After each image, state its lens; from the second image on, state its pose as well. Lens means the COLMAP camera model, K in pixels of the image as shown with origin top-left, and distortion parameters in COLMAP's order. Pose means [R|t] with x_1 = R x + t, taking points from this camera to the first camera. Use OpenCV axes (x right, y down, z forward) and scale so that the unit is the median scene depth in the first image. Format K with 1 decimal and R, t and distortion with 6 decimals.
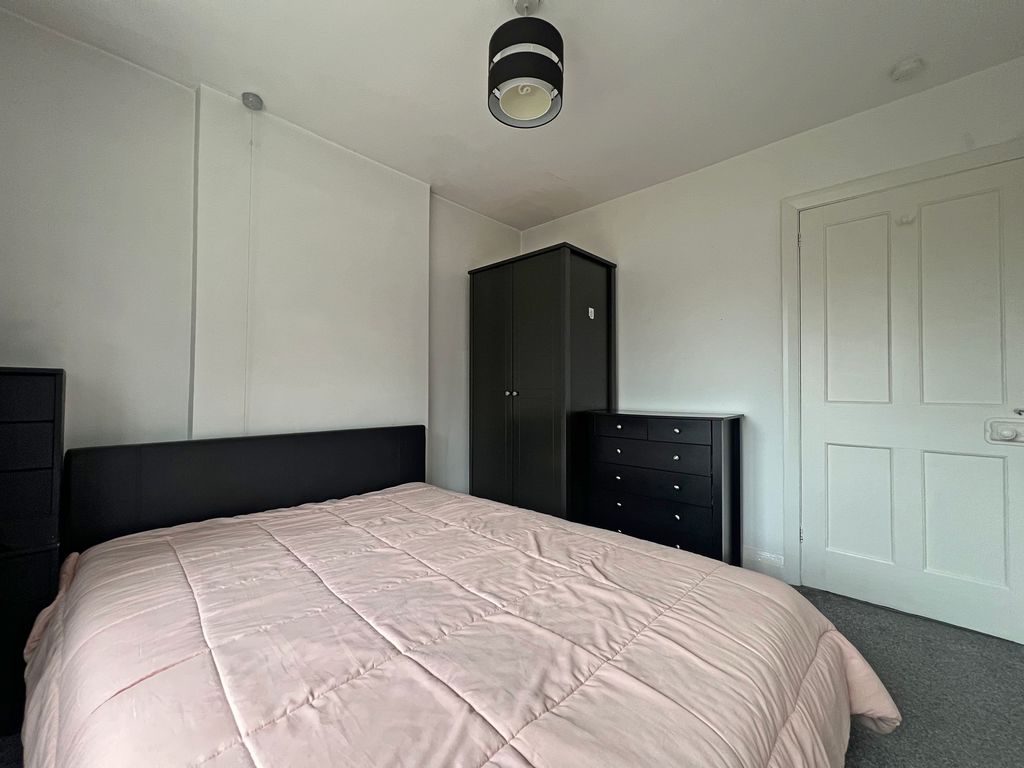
lens RADIAL K [[412.8, 0, 508.8], [0, 412.8, 385.7], [0, 0, 1]] dist [-0.001797, 0.000012]
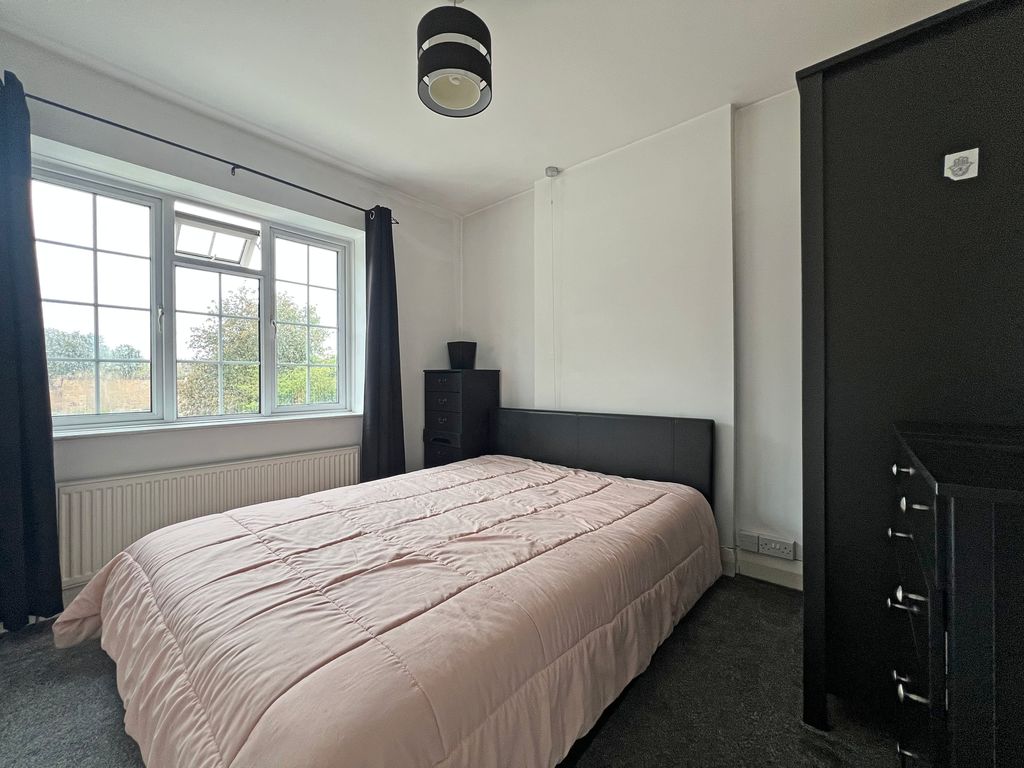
lens RADIAL K [[412.8, 0, 512.1], [0, 412.8, 387.7], [0, 0, 1]] dist [-0.001797, 0.000012]
pose [[0.033977, 0.016028, -0.999294, 0.916816], [0.019216, 0.999676, 0.016687, 0.019294], [0.999238, -0.019769, 0.033658, 0.939240]]
